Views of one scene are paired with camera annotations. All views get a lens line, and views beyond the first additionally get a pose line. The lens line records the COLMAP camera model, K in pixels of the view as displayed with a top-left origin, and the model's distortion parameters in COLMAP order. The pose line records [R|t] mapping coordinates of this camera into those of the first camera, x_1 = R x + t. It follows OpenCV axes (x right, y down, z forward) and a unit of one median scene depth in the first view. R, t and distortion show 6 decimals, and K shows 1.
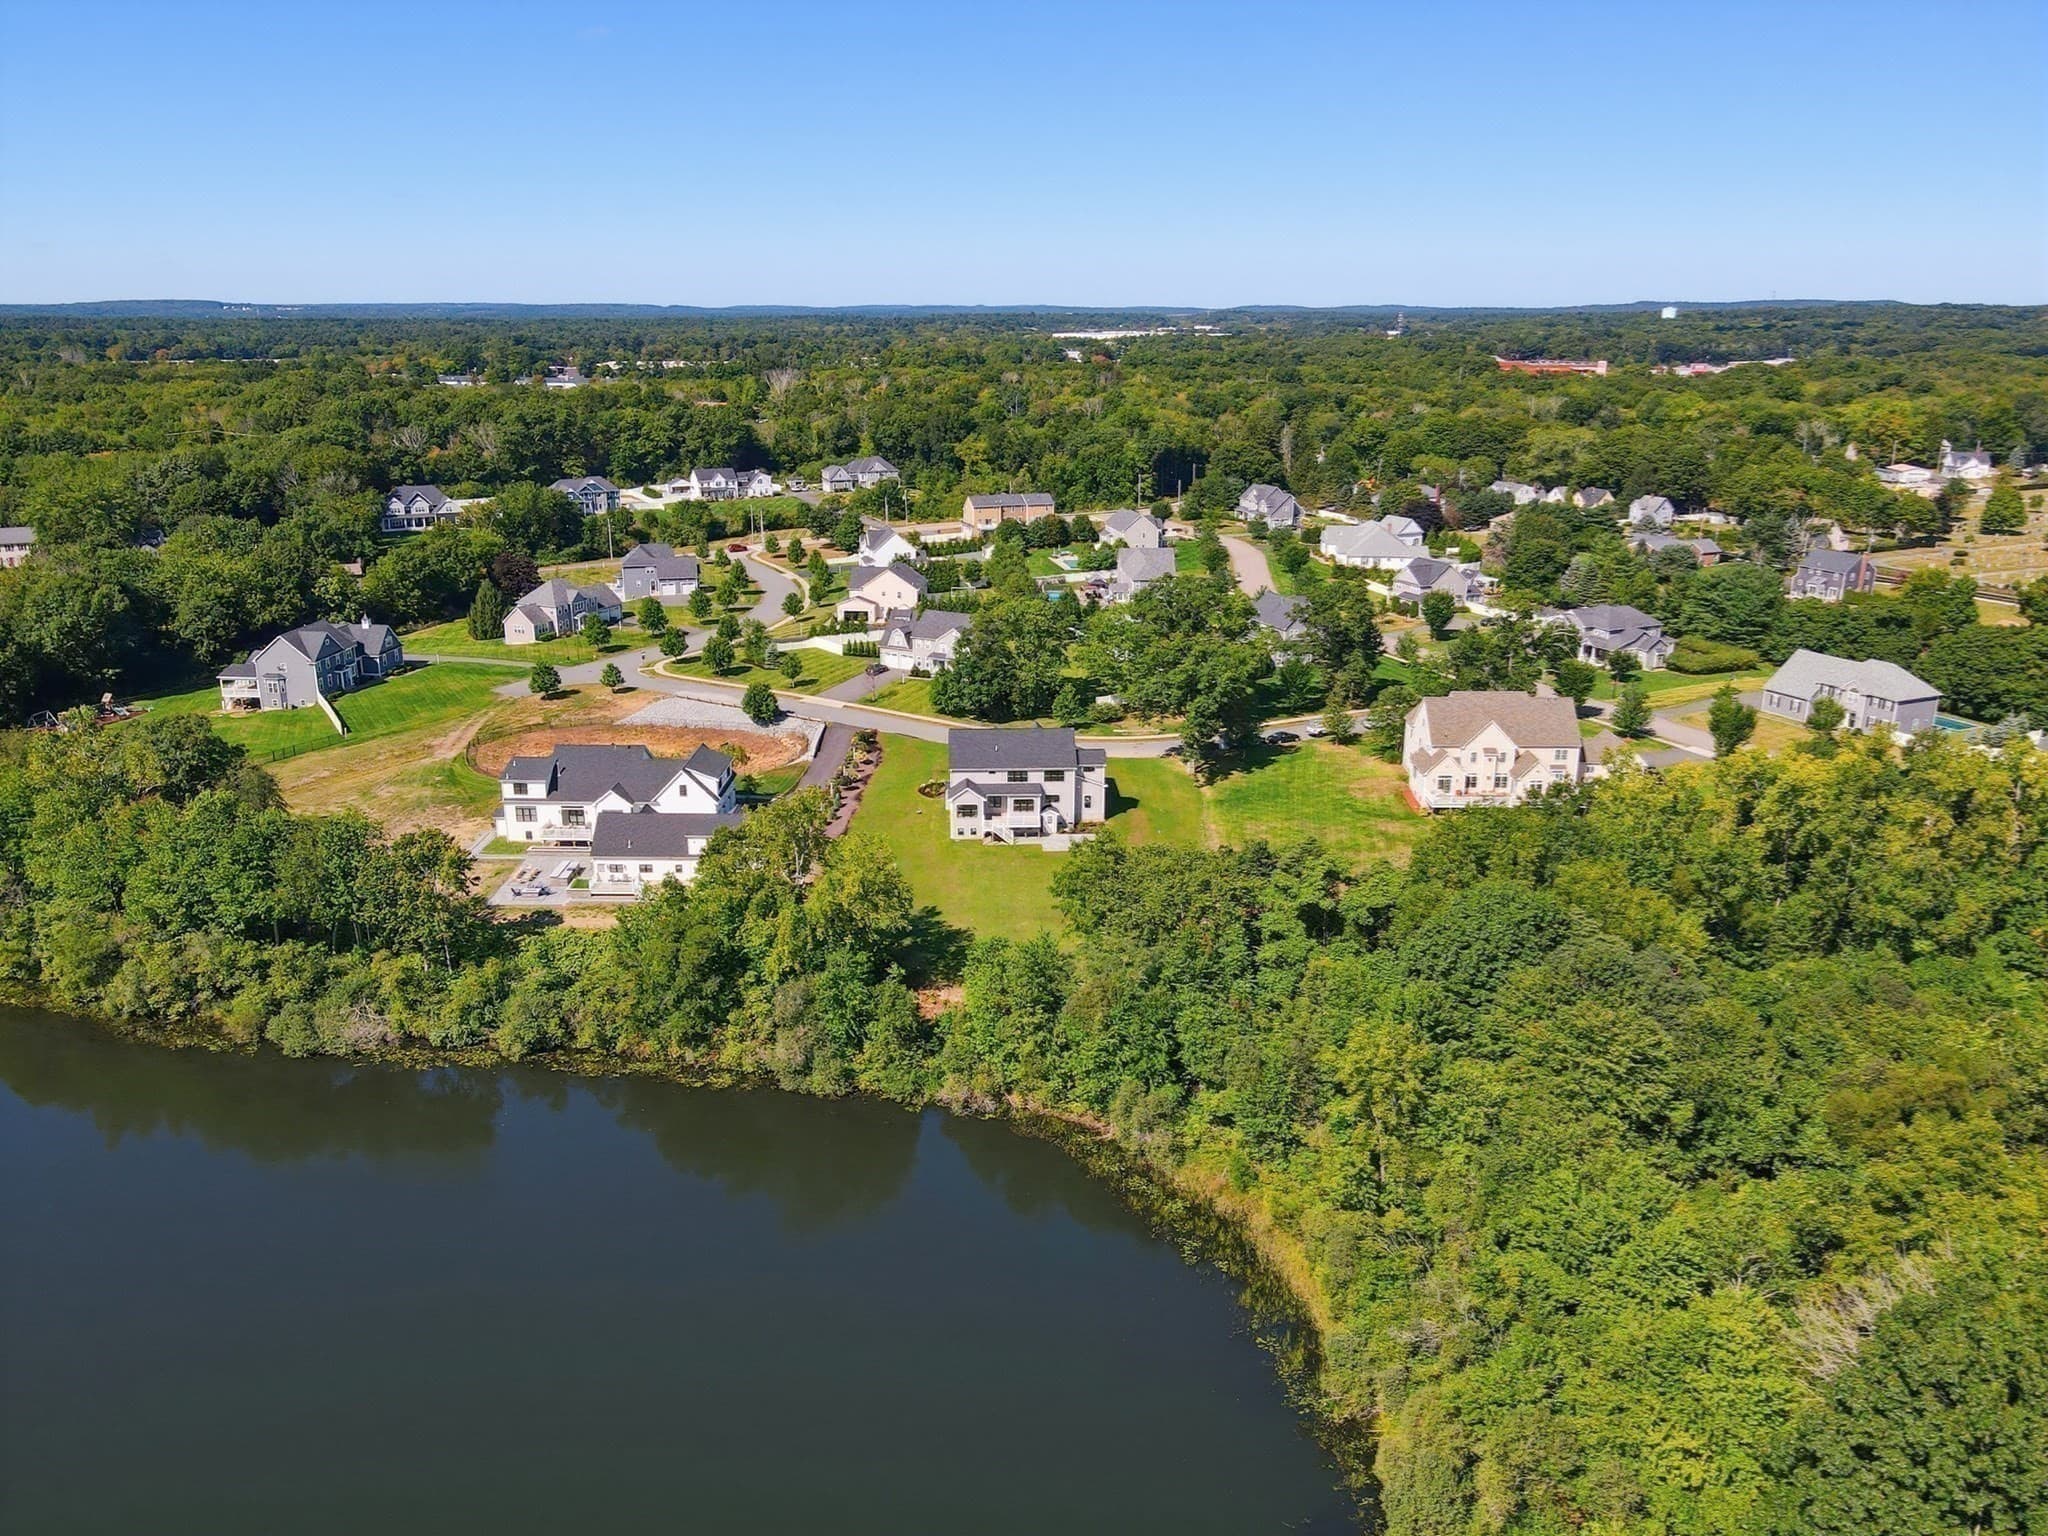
lens RADIAL K [[1494.7, 0, 1019.6], [0, 1494.7, 766.7], [0, 0, 1]] dist [-0.005259, 0.034590]
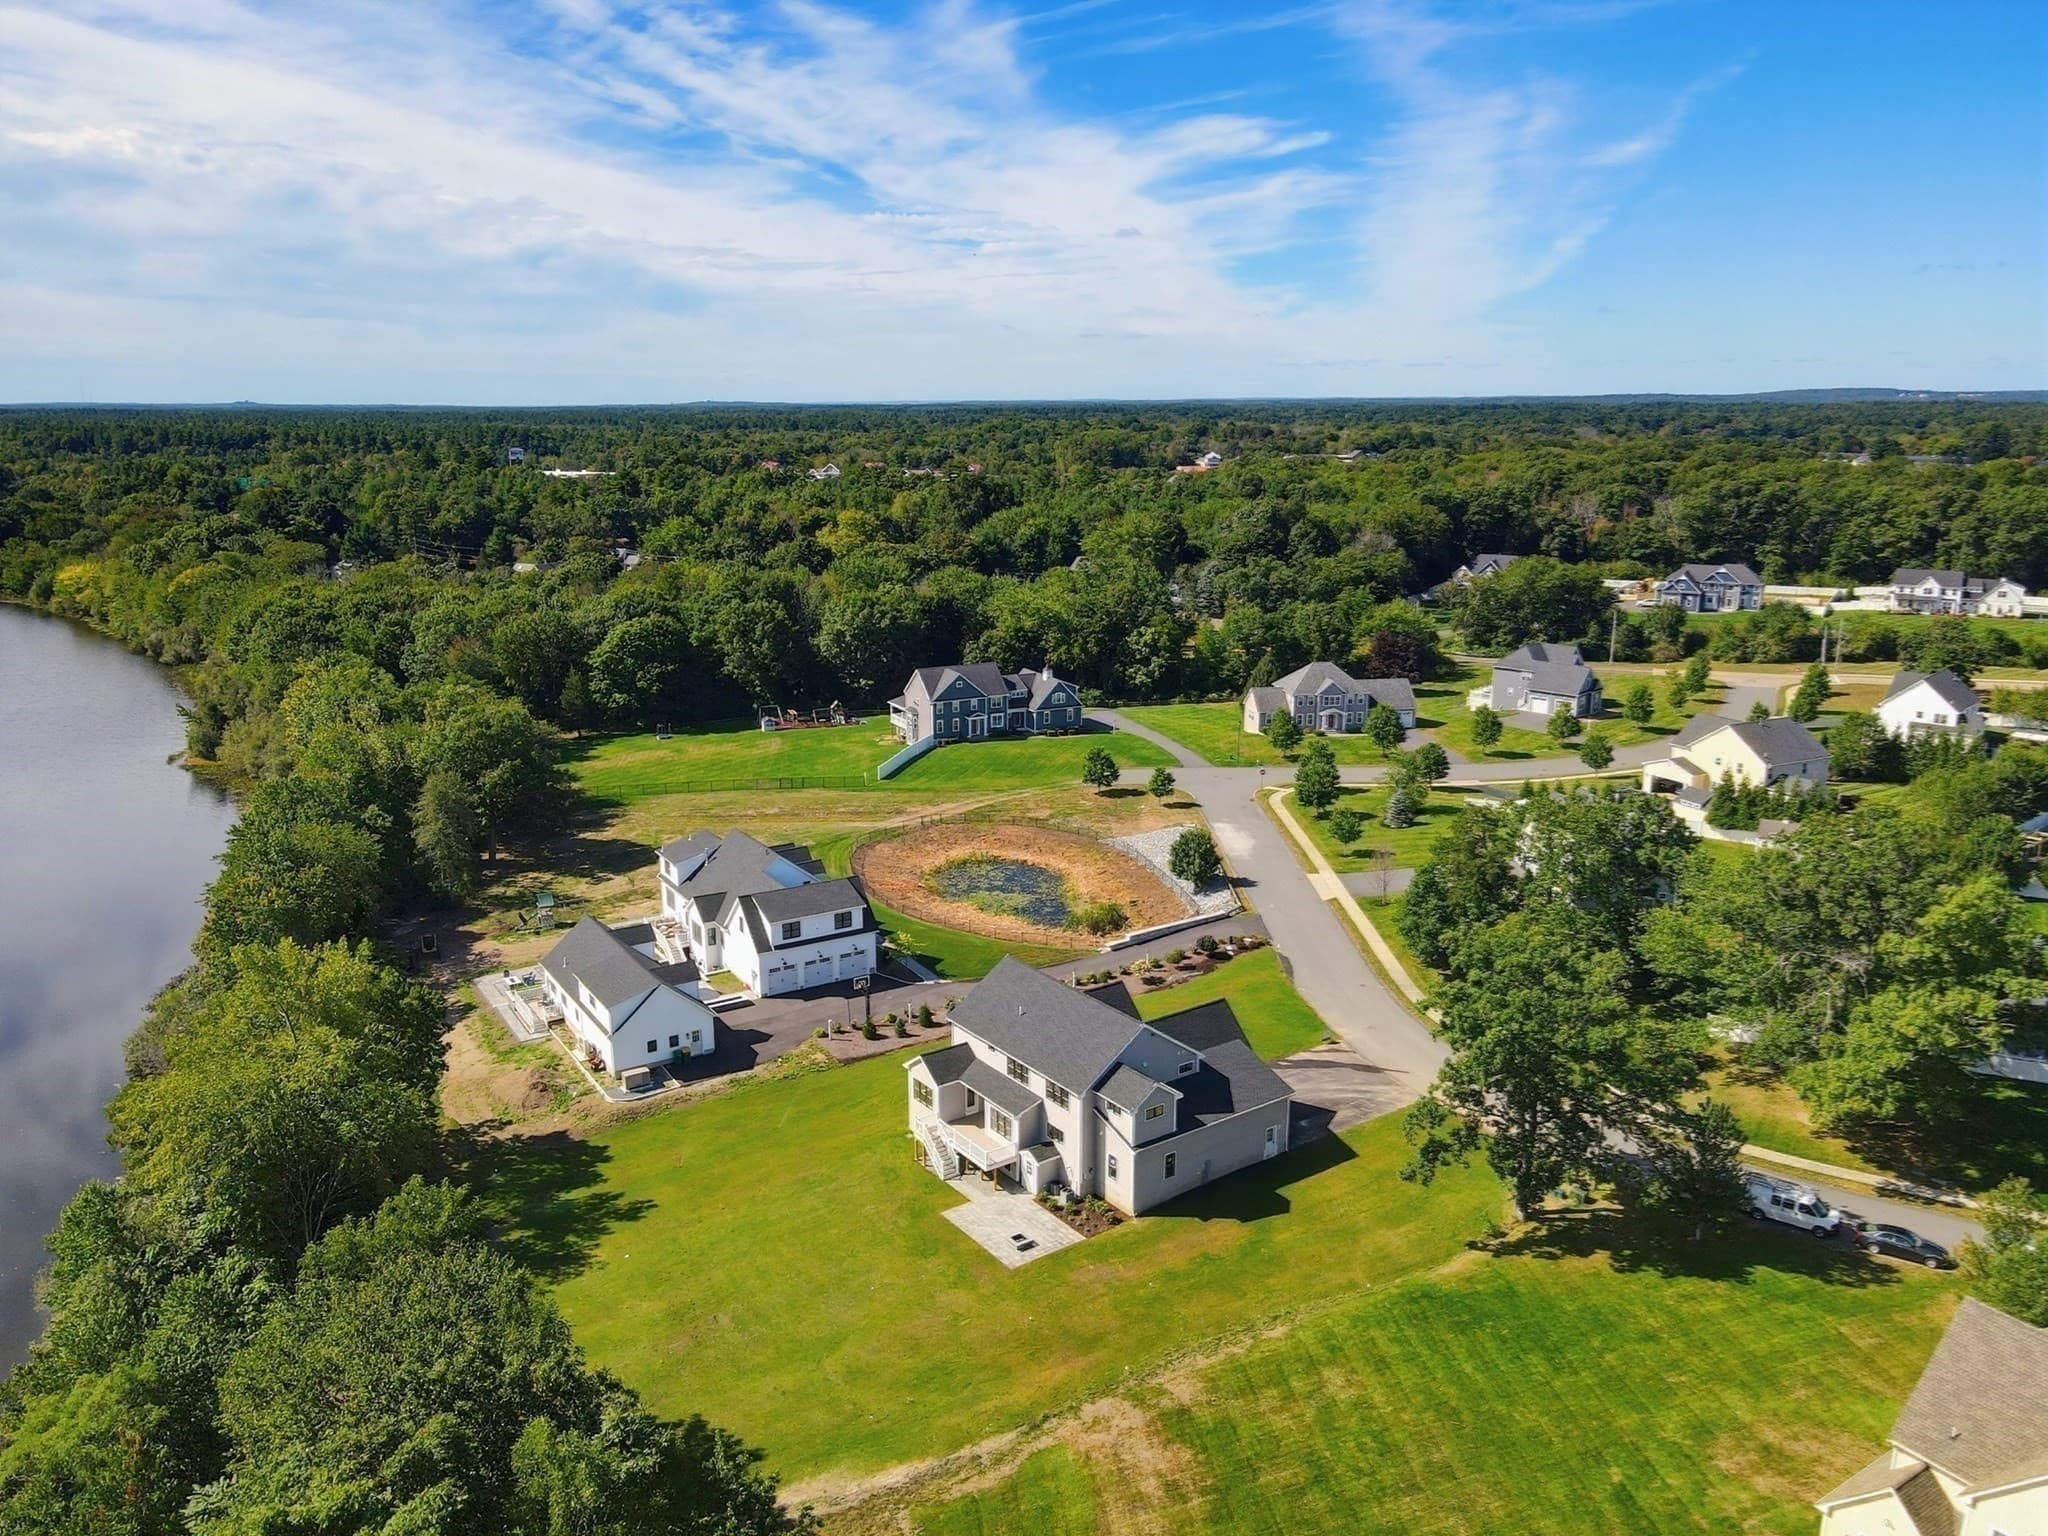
lens RADIAL K [[1494.7, 0, 1026.2], [0, 1494.7, 827.0], [0, 0, 1]] dist [-0.005259, 0.034590]
pose [[0.545593, 0.227935, -0.806458, 0.430349], [-0.241717, 0.964206, 0.108992, -0.143052], [0.802435, 0.135469, 0.581160, 0.663804]]
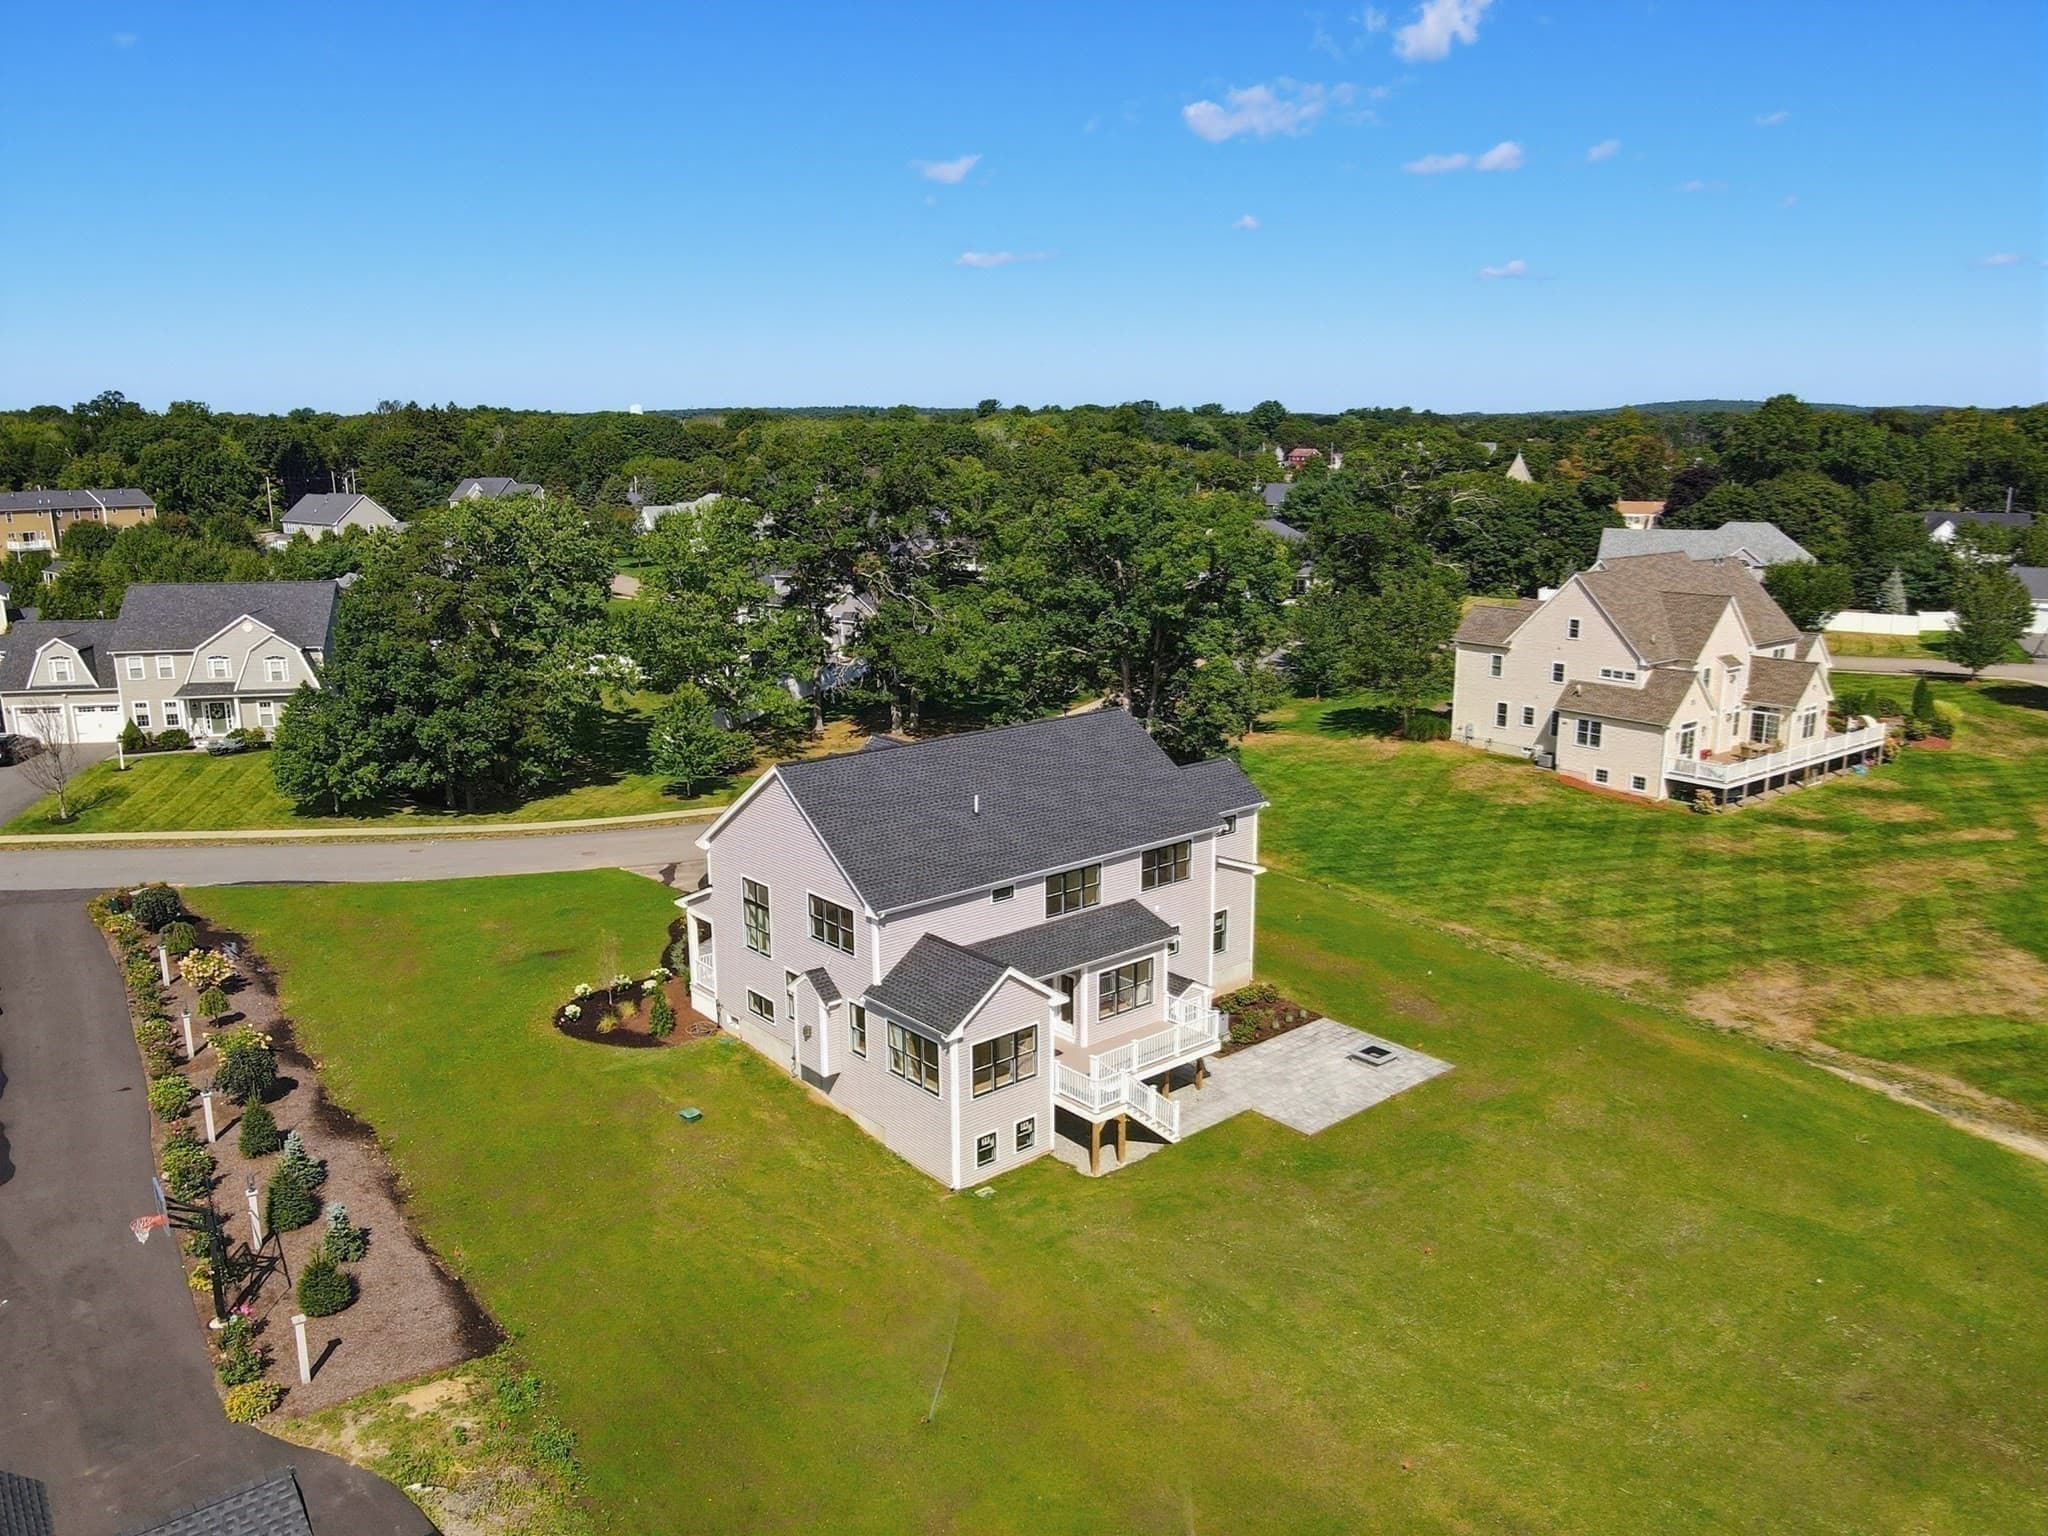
lens RADIAL K [[1494.7, 0, 1009.9], [0, 1494.7, 783.5], [0, 0, 1]] dist [-0.005259, 0.034590]
pose [[0.791078, -0.148766, 0.593350, -0.170620], [0.186180, 0.982514, -0.001884, -0.014416], [-0.582694, 0.111960, 0.804943, 0.781852]]
